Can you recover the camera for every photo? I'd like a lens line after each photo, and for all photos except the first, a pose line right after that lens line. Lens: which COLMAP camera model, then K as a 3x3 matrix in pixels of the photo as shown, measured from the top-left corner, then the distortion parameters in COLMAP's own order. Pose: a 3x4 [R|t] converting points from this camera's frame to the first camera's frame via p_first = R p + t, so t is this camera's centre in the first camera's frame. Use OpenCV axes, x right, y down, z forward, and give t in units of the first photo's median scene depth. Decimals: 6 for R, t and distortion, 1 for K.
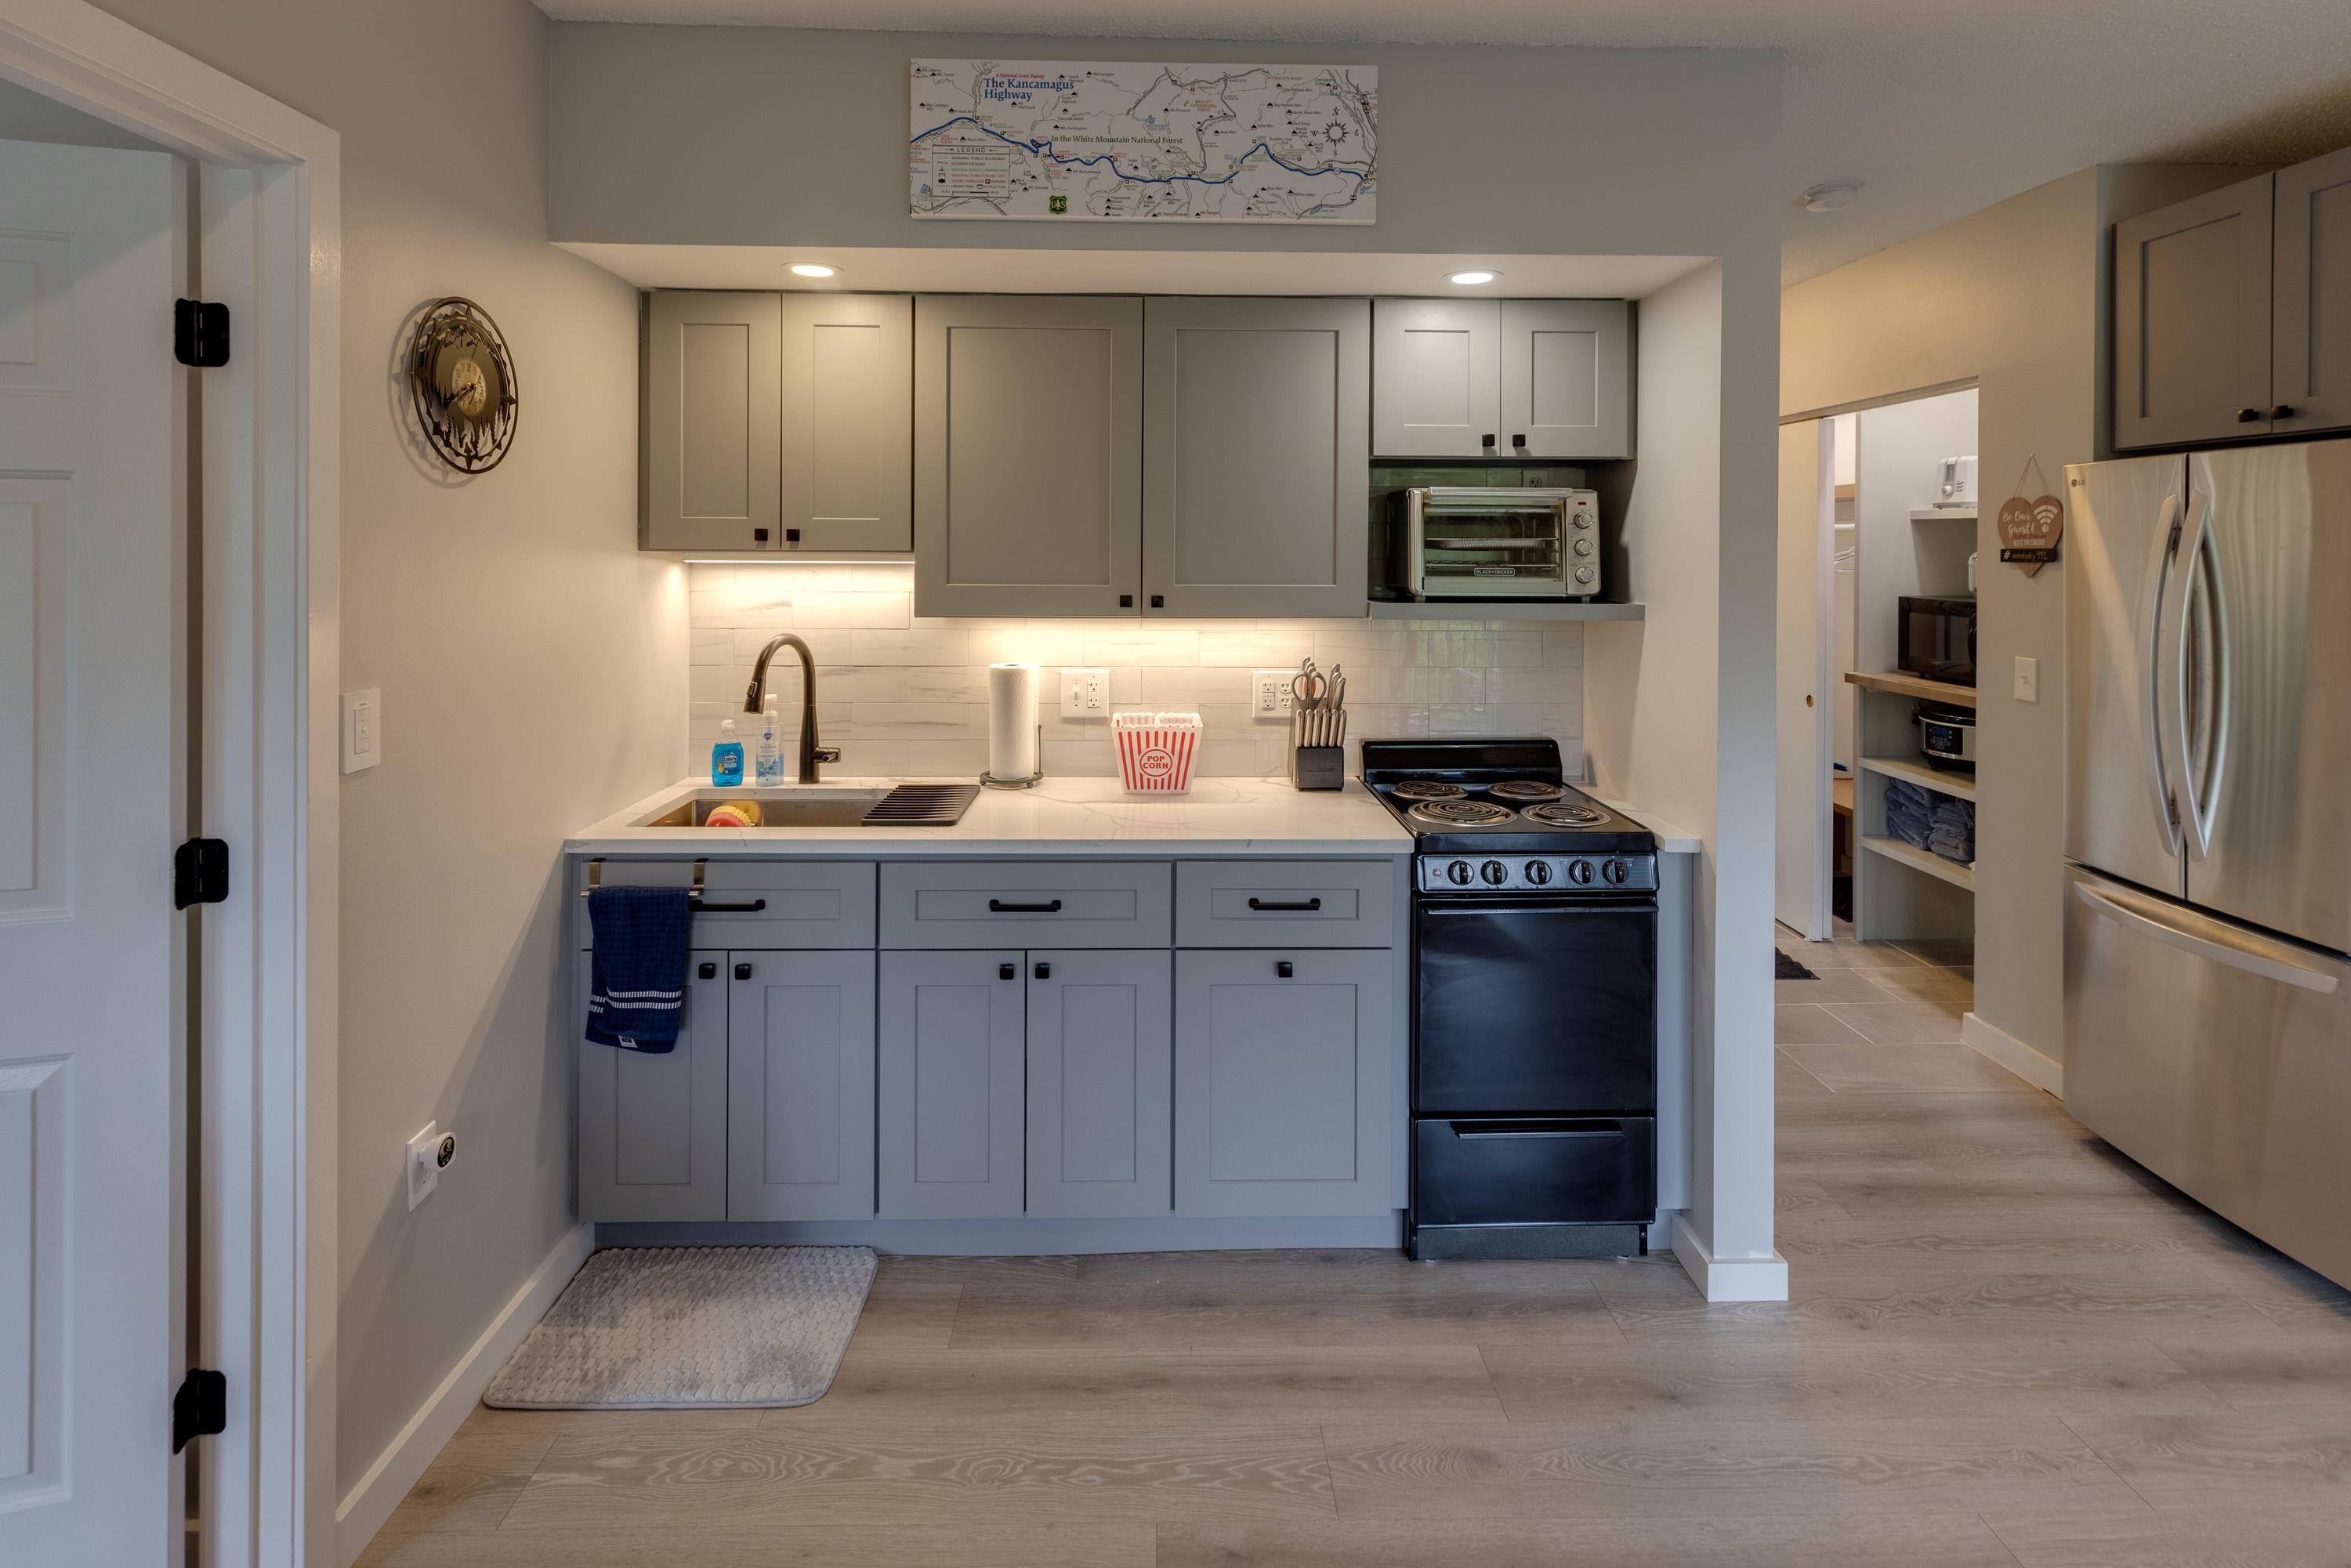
lens RADIAL K [[1110.9, 0, 1166.4], [0, 1110.9, 558.6], [0, 0, 1]] dist [0.003334, -0.000235]
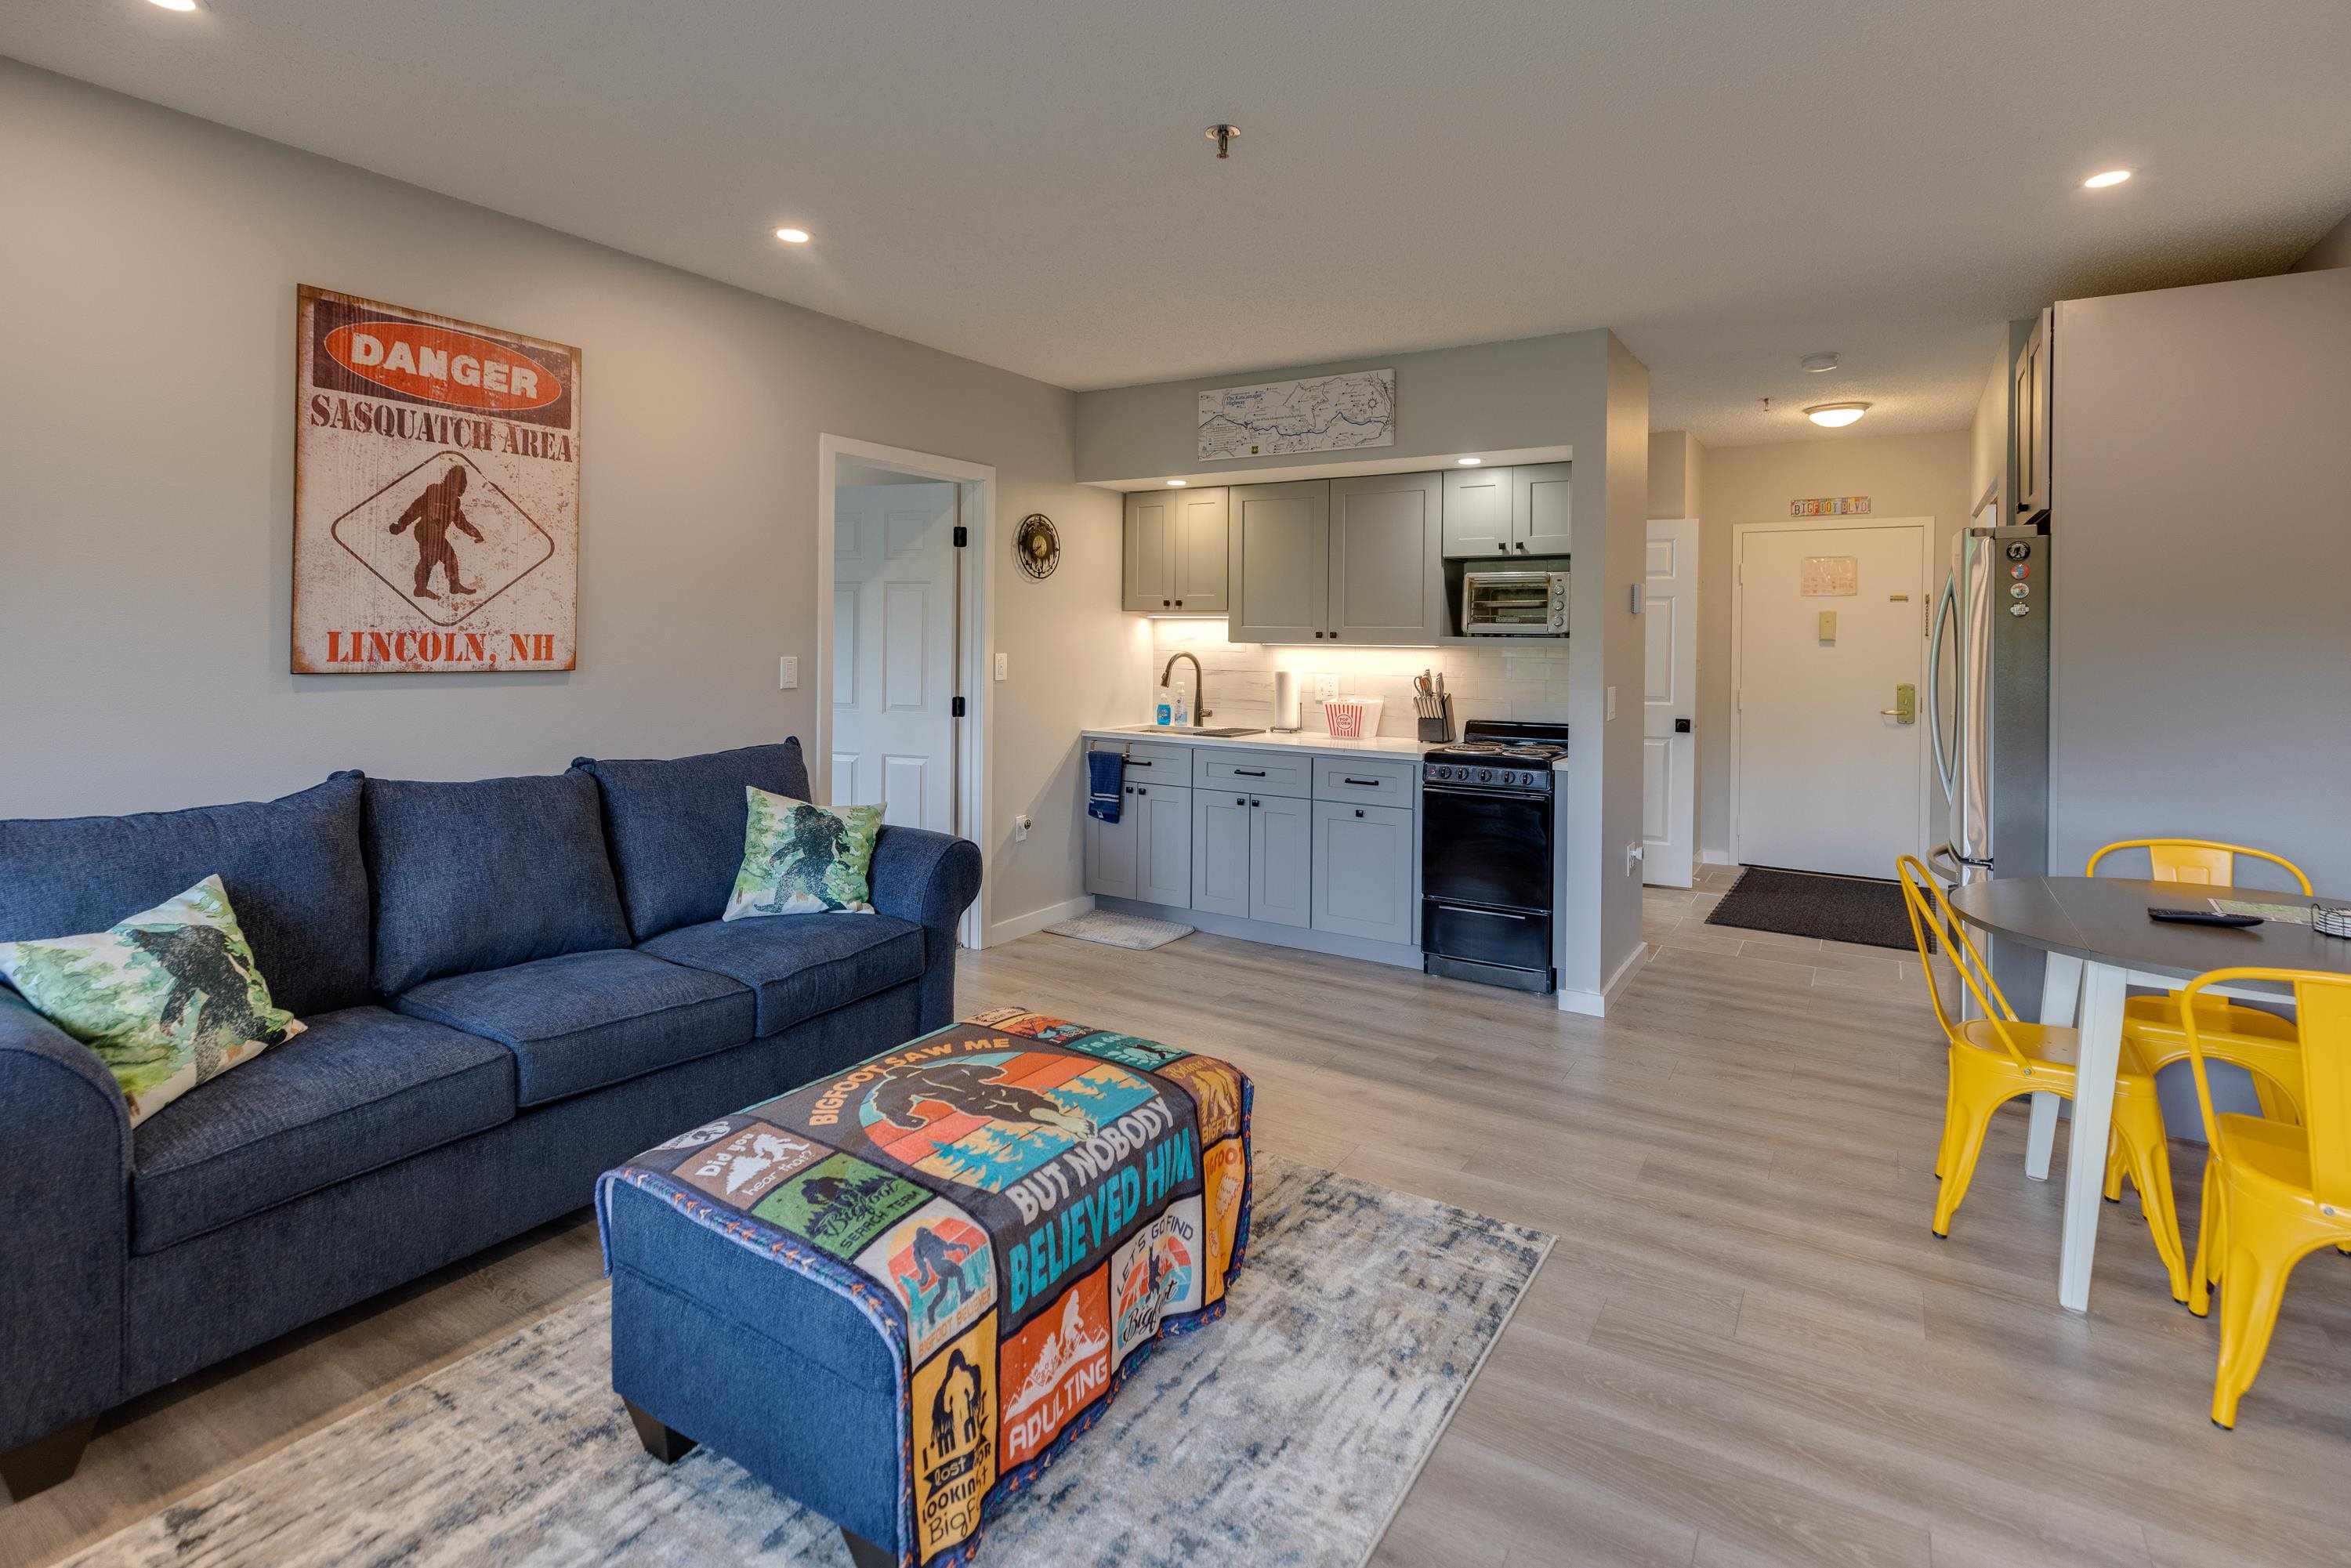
lens RADIAL K [[1110.9, 0, 1187.8], [0, 1110.9, 652.1], [0, 0, 1]] dist [0.003334, -0.000235]
pose [[0.838133, 0.013108, -0.545308, 0.998398], [-0.012938, 0.999908, 0.004150, 0.075463], [0.545312, 0.003577, 0.838226, -0.921701]]
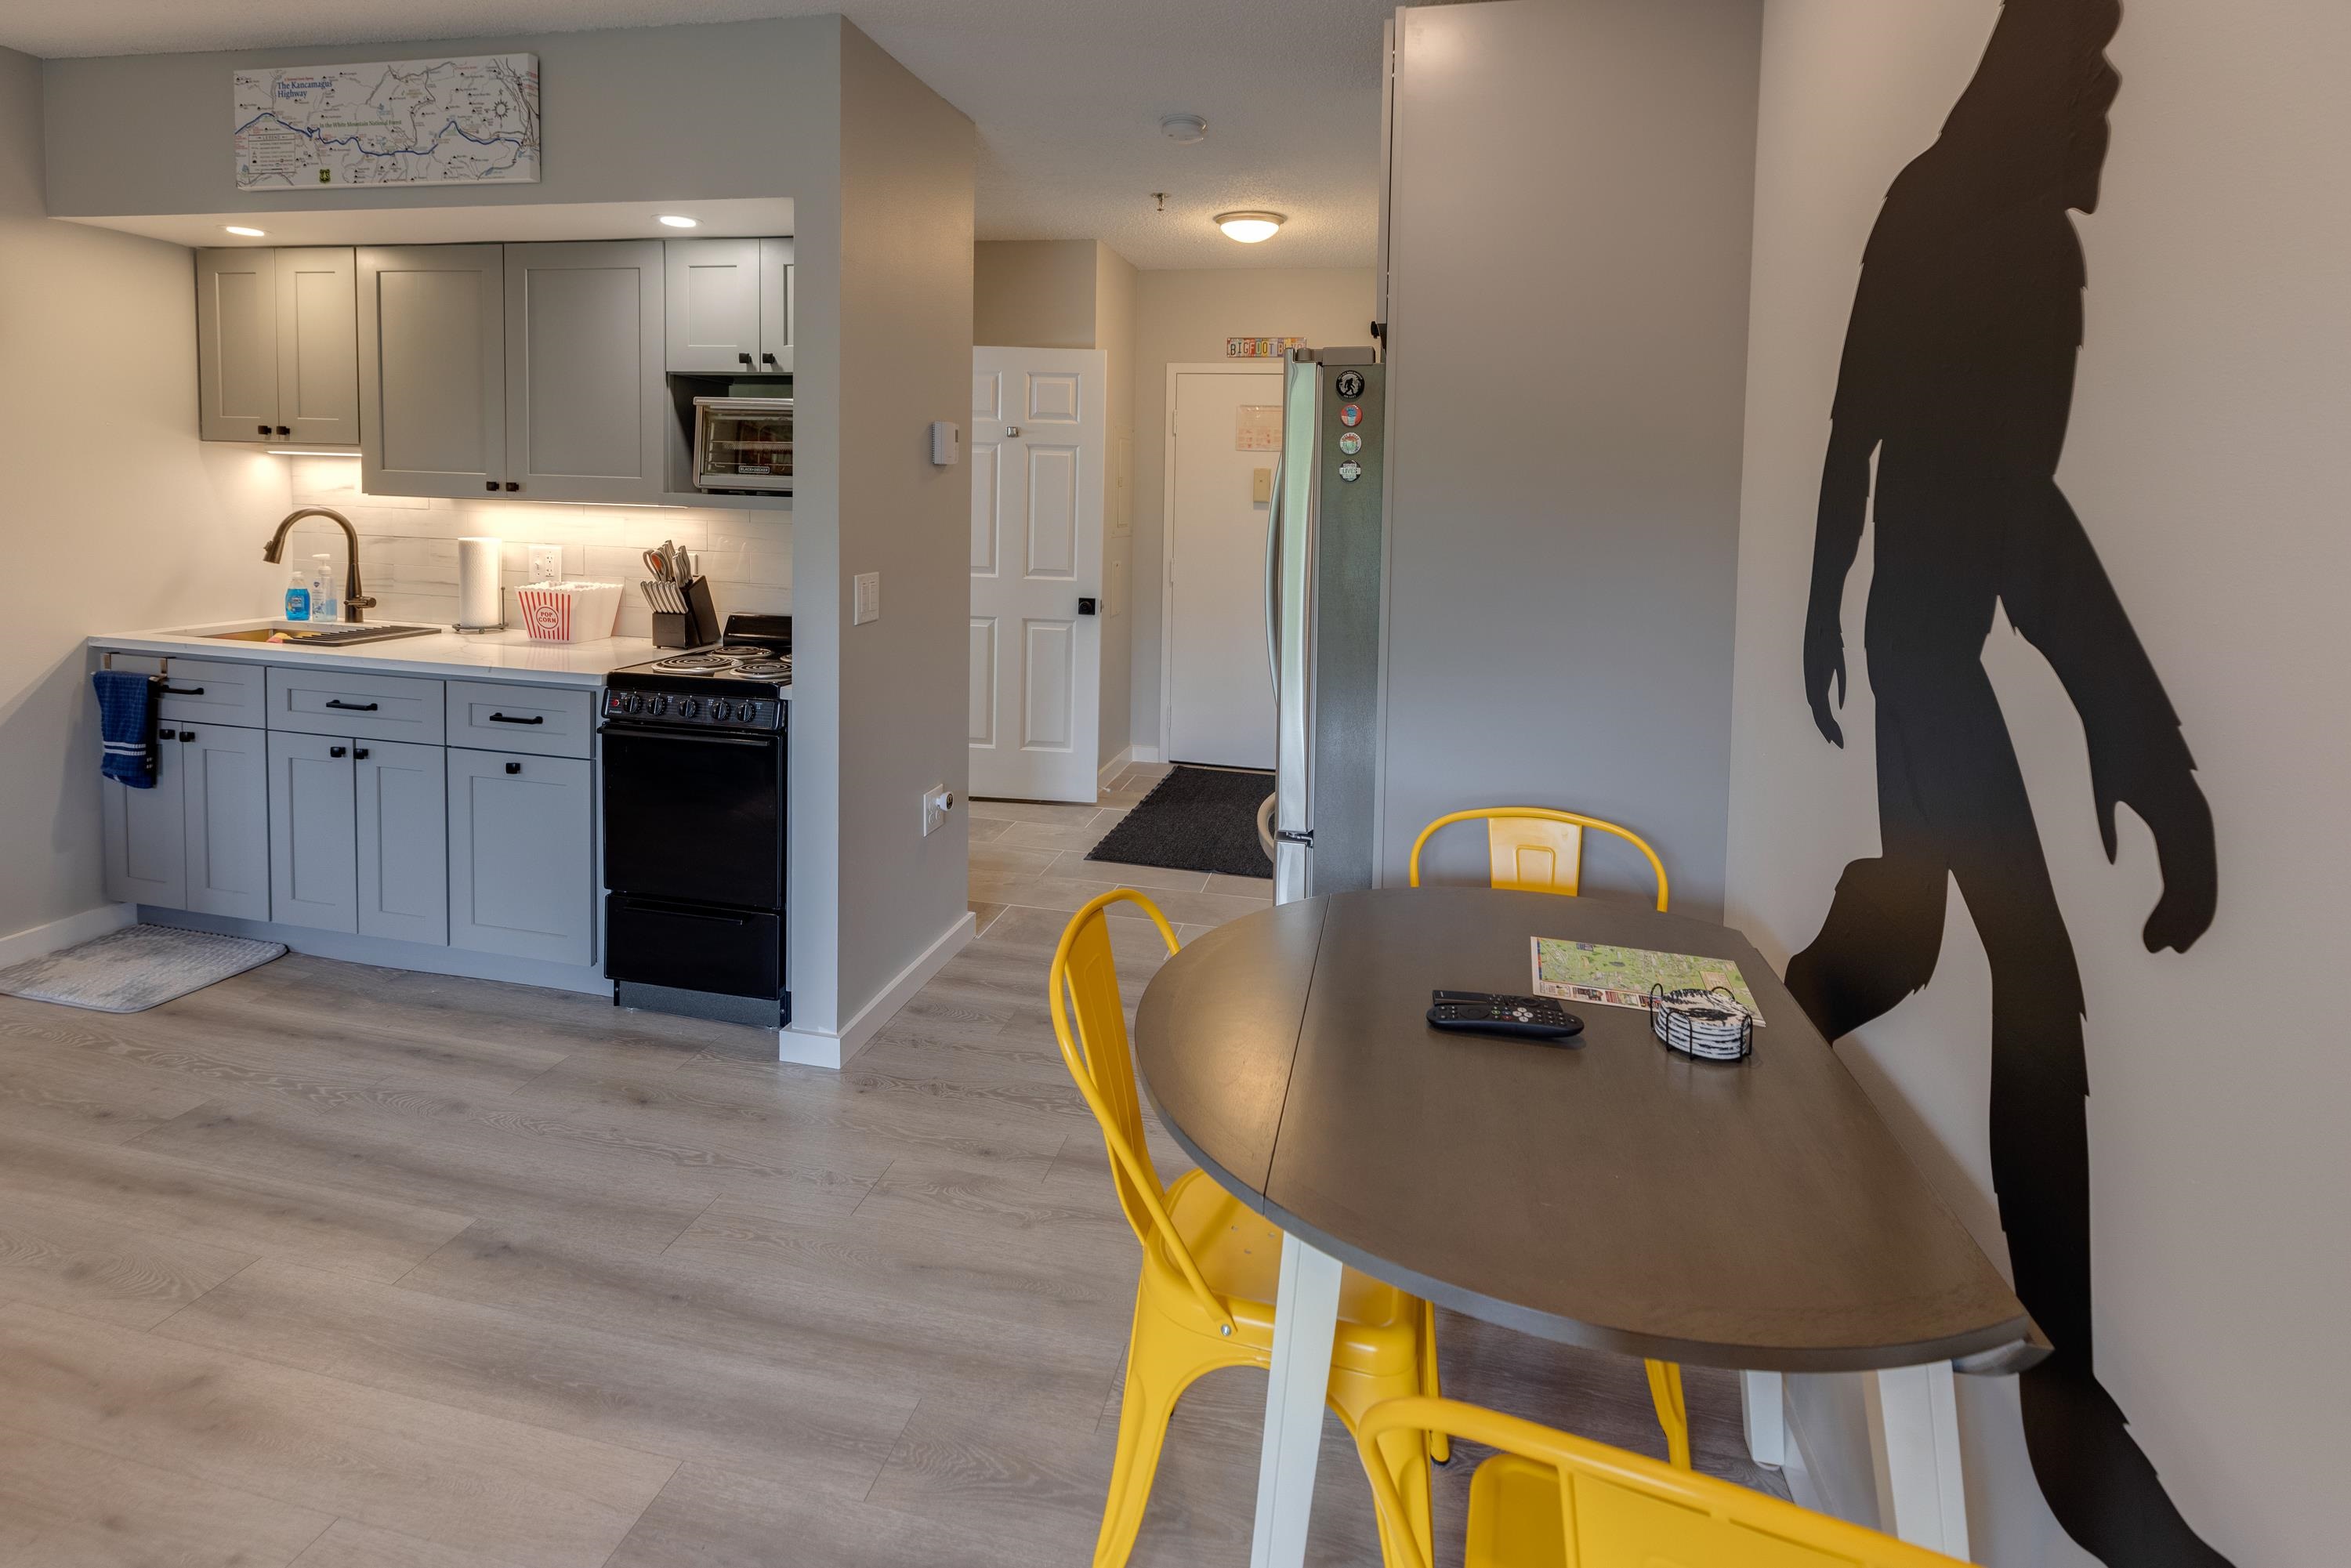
lens RADIAL K [[1110.9, 0, 1161.5], [0, 1110.9, 560.0], [0, 0, 1]] dist [0.003334, -0.000235]
pose [[0.970662, 0.039648, -0.237157, 1.200149], [-0.028330, 0.998300, 0.050942, 0.042420], [0.238773, -0.042728, 0.970135, -0.069512]]
